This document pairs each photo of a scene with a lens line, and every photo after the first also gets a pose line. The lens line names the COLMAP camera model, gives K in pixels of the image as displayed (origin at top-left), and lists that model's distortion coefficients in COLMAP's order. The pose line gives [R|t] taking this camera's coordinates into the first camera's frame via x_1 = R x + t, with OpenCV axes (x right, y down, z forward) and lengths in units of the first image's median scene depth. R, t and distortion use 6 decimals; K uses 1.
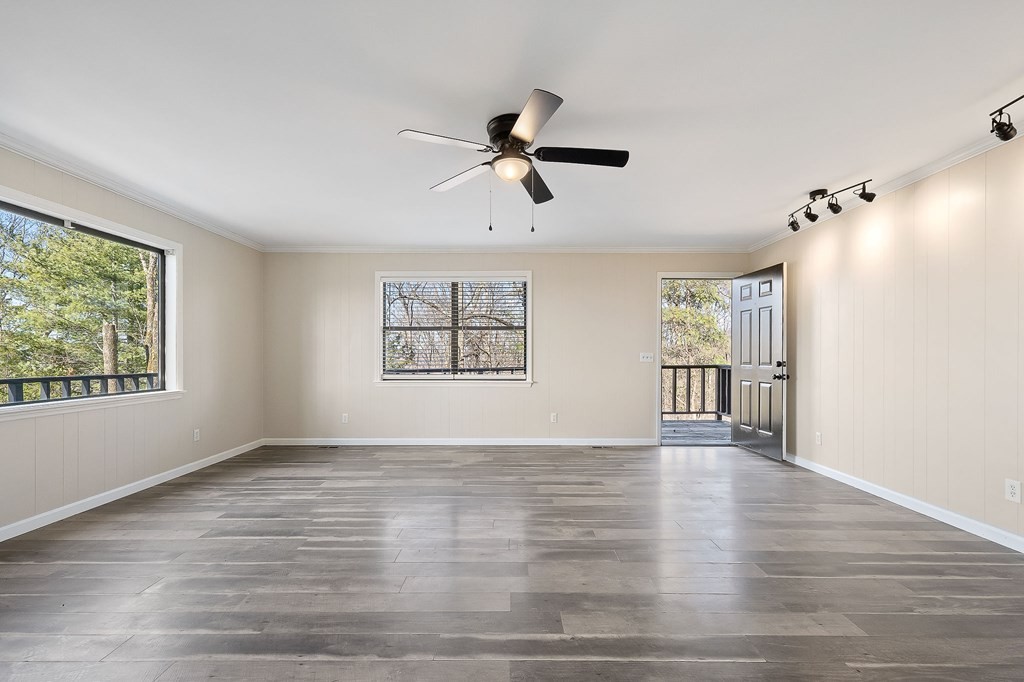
lens RADIAL K [[454.5, 0, 525.3], [0, 454.5, 356.5], [0, 0, 1]] dist [0.024010, 0.000324]
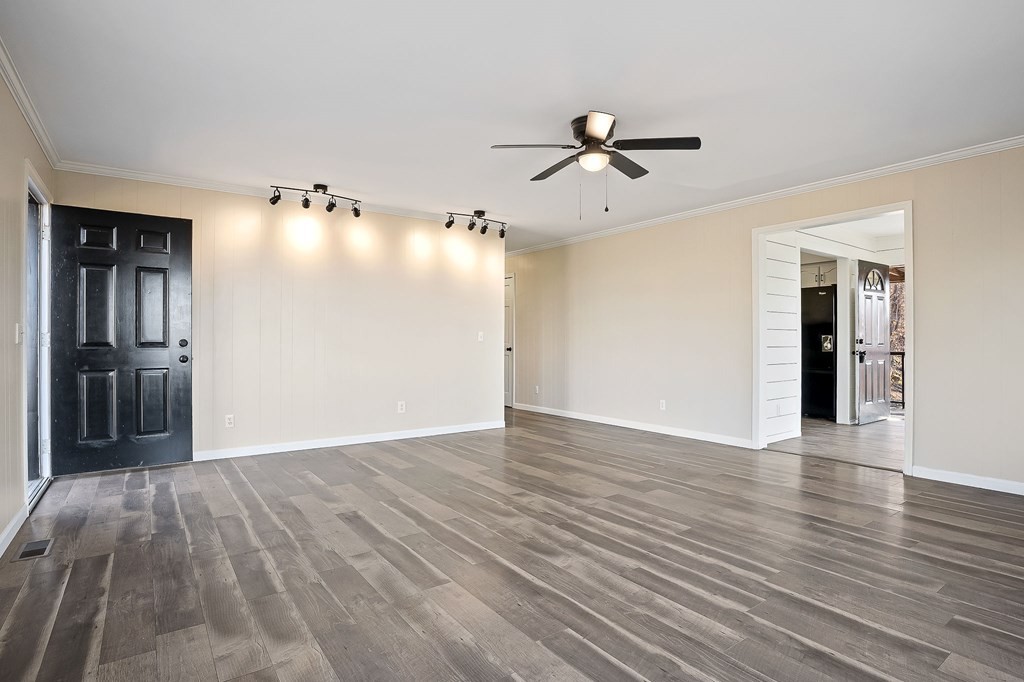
lens RADIAL K [[520.1, 0, 541.2], [0, 520.1, 338.9], [0, 0, 1]] dist [-0.019449, 0.000901]
pose [[-0.591680, 0.003547, 0.806165, -0.863491], [0.002767, 0.999993, -0.002369, 0.022824], [-0.806168, 0.000829, -0.591686, 1.652557]]
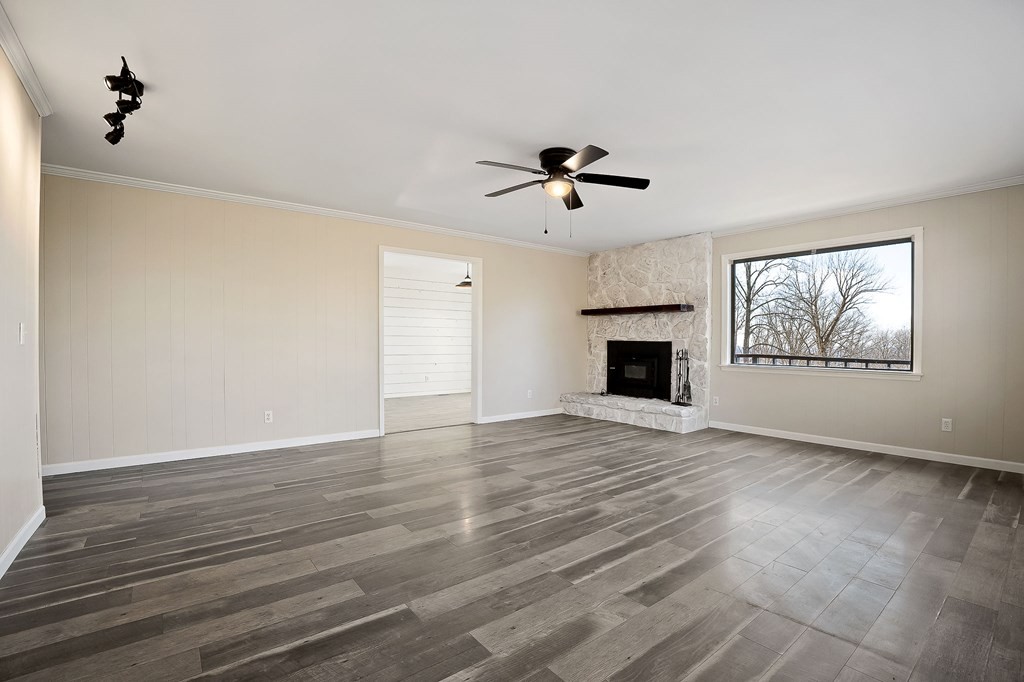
lens RADIAL K [[445.2, 0, 508.9], [0, 445.2, 348.1], [0, 0, 1]] dist [-0.022935, -0.000150]
pose [[-0.807026, 0.000469, -0.590516, 0.731552], [-0.007822, 0.999903, 0.011484, 0.022272], [0.590464, 0.013887, -0.806944, 1.731090]]
